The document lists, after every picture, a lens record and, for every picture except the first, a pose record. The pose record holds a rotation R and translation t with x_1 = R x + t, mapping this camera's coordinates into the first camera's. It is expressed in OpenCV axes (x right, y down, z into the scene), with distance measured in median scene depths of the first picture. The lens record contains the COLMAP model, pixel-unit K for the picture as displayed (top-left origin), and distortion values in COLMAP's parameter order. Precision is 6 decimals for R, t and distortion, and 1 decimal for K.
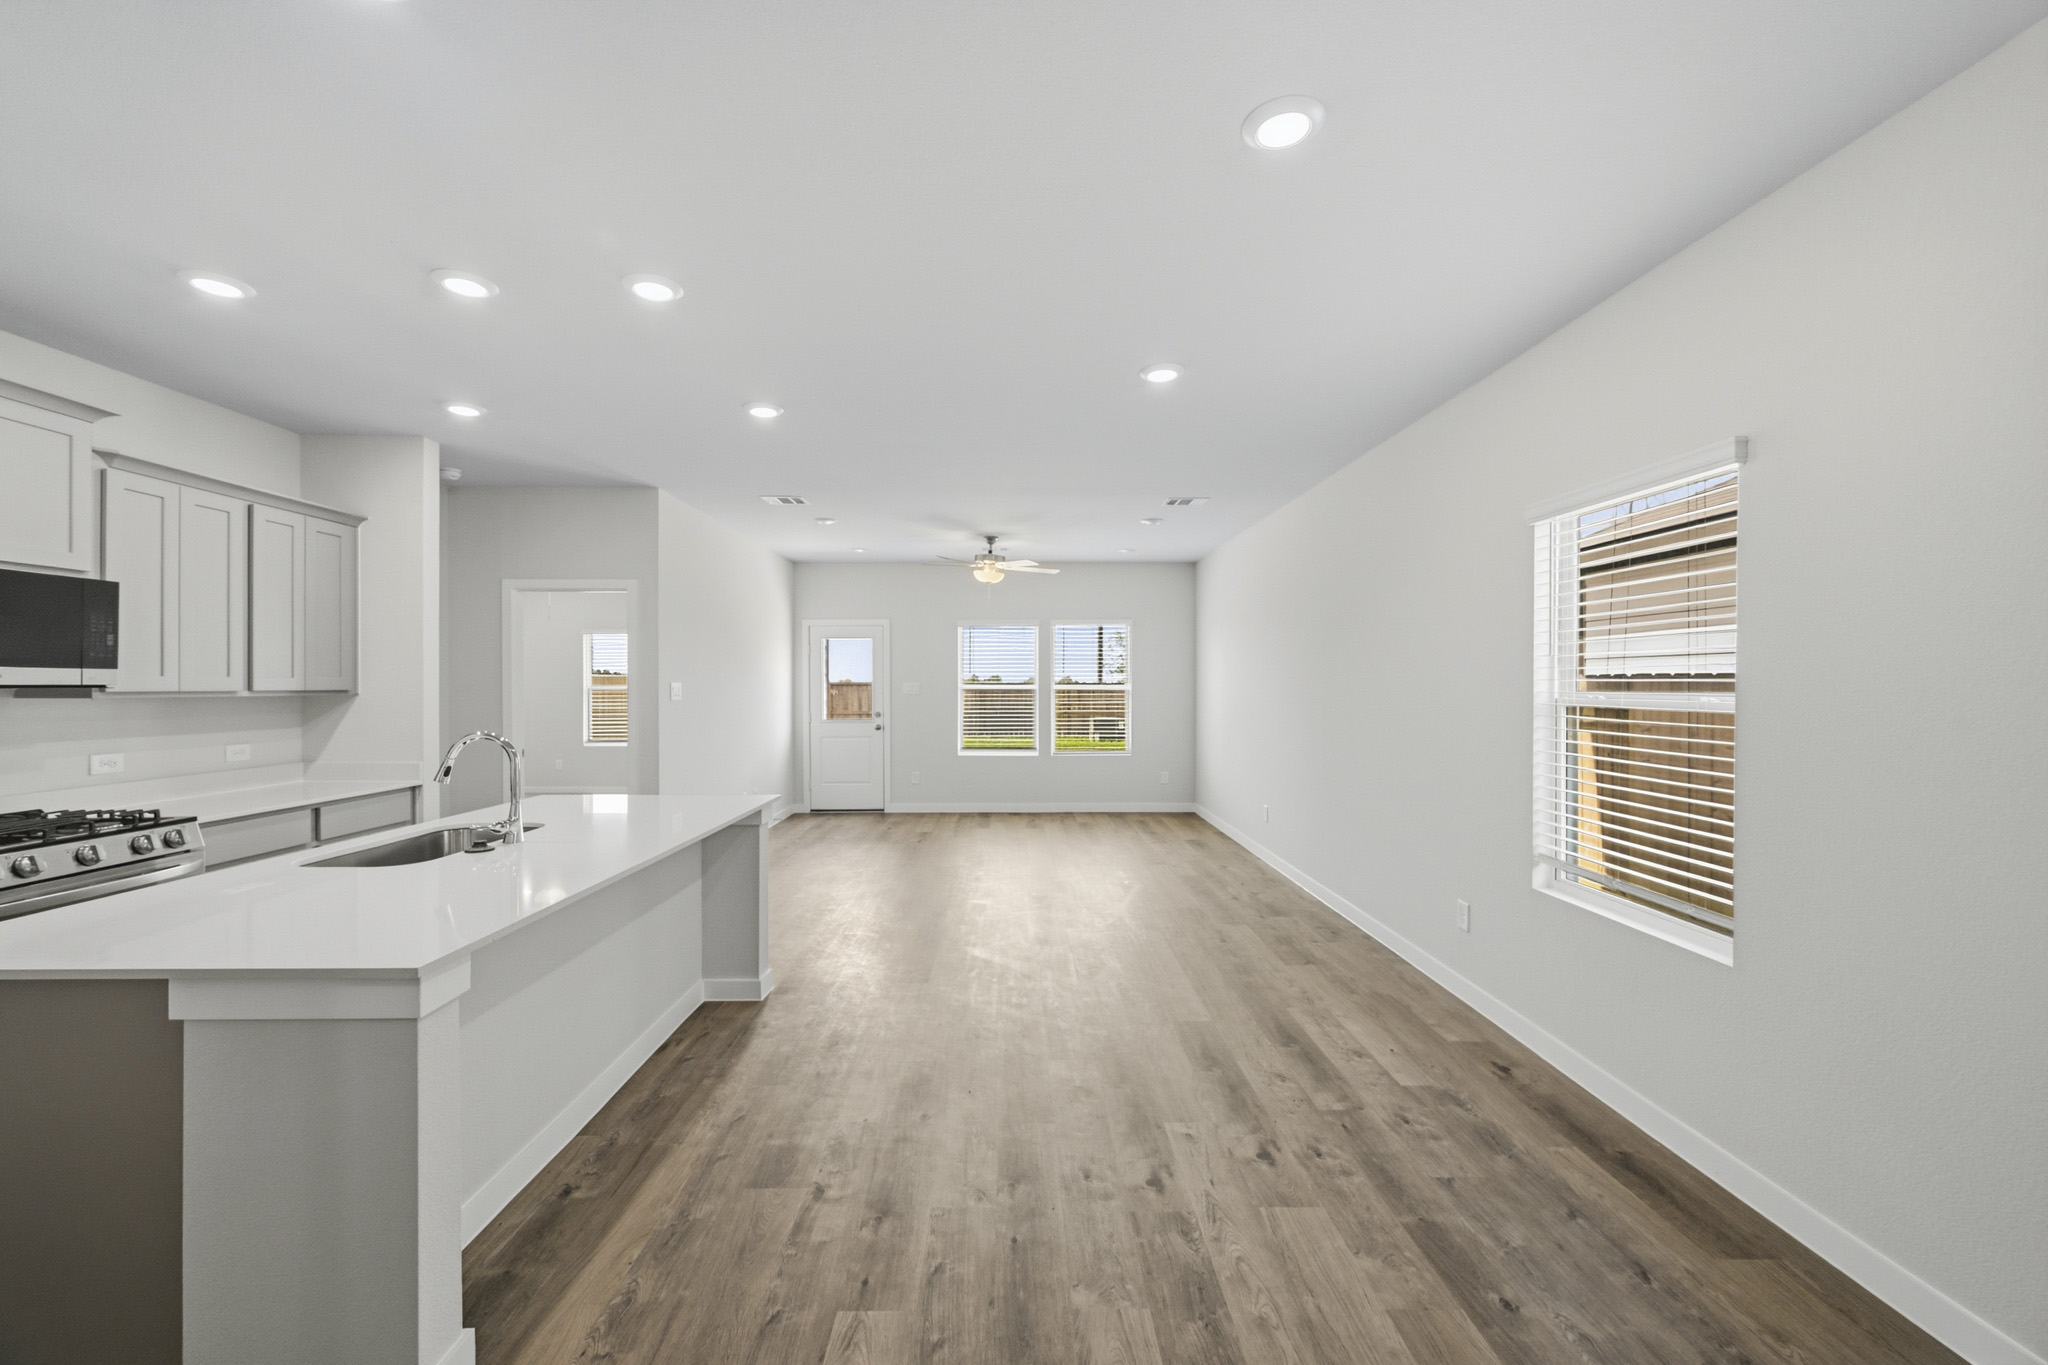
lens RADIAL K [[807.6, 0, 1021.8], [0, 807.6, 681.6], [0, 0, 1]] dist [0.000276, 0.000214]
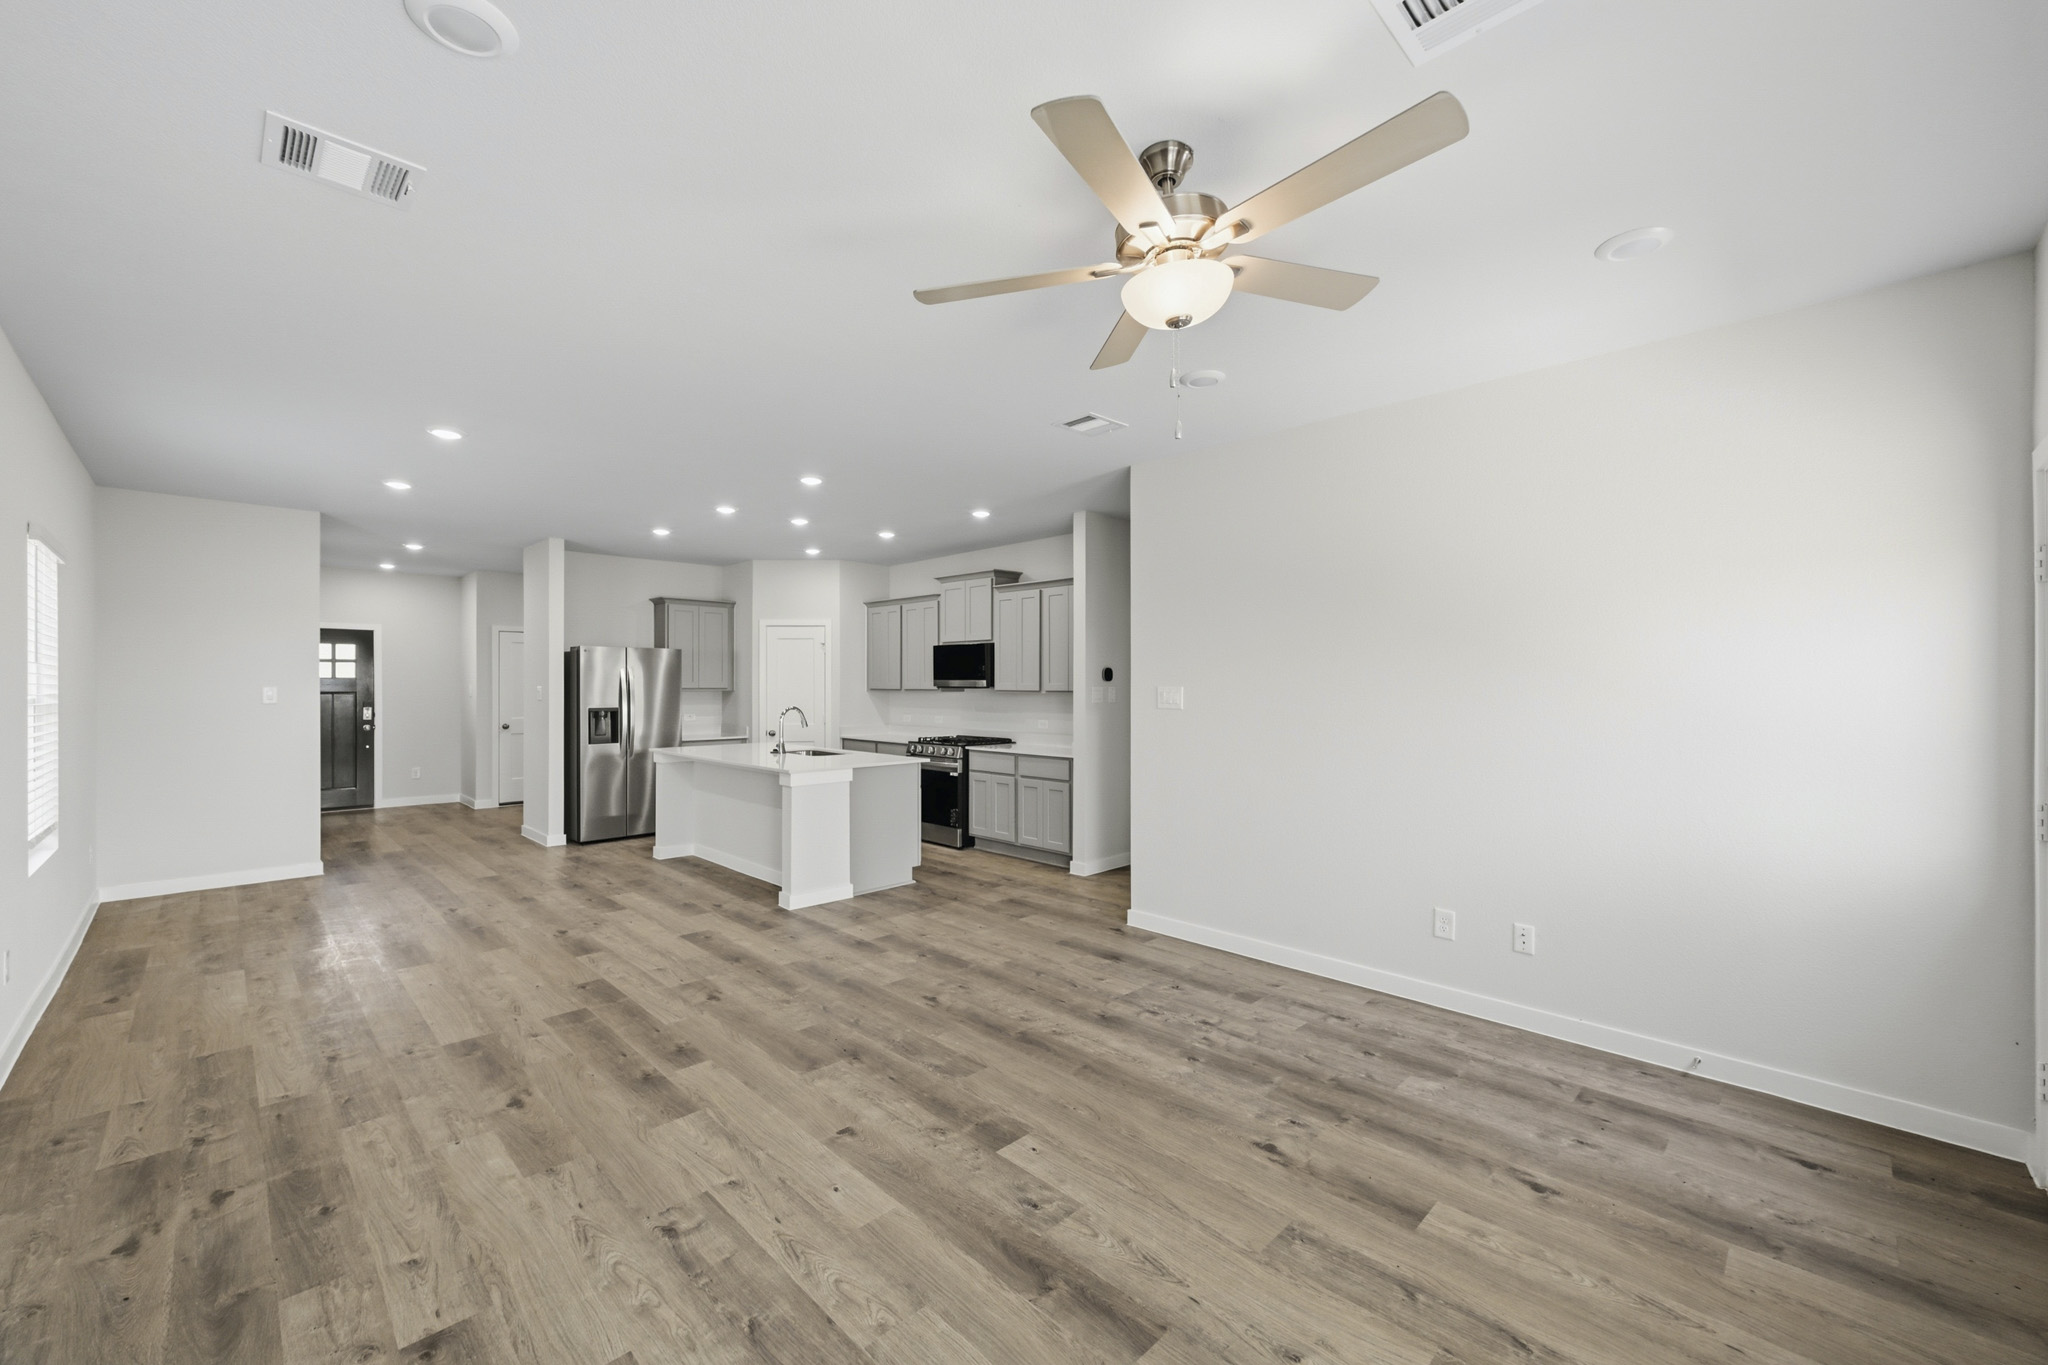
lens RADIAL K [[817.8, 0, 1029.9], [0, 817.8, 685.4], [0, 0, 1]] dist [-0.000574, 0.000255]
pose [[-0.715509, 0.000418, -0.698604, 0.320921], [0.000933, 1.000000, -0.000357, -0.000549], [0.698603, -0.000907, -0.715509, 1.986249]]
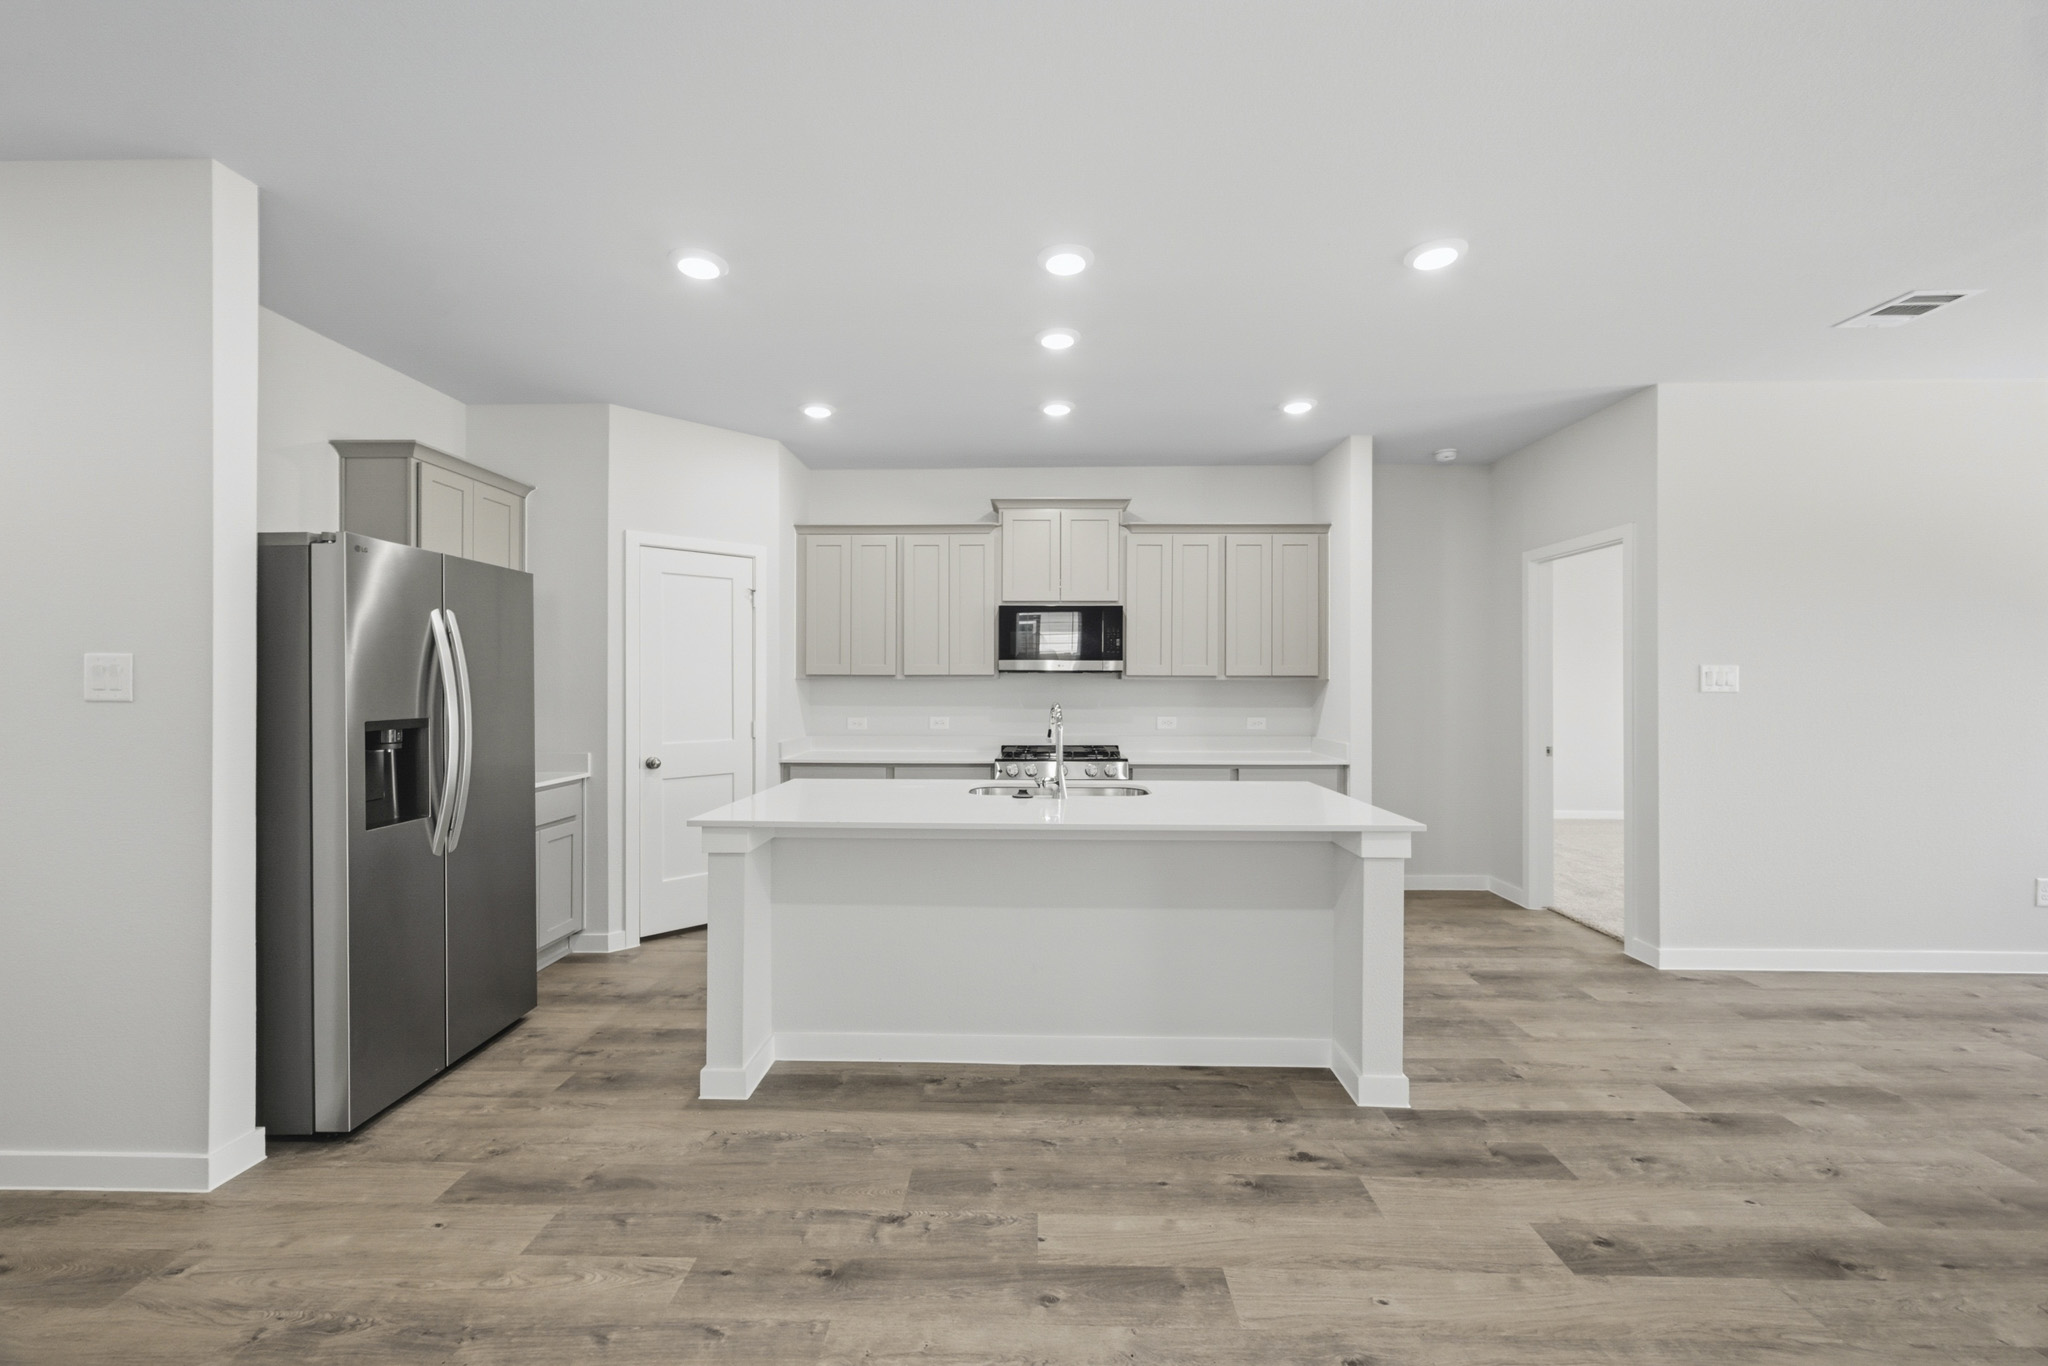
lens RADIAL K [[807.6, 0, 1021.8], [0, 807.6, 682.1], [0, 0, 1]] dist [0.000276, 0.000214]
pose [[-0.036912, -0.000522, -0.999318, 0.332297], [0.002056, 0.999998, -0.000598, 0.019005], [0.999316, -0.002076, -0.036910, 0.612519]]
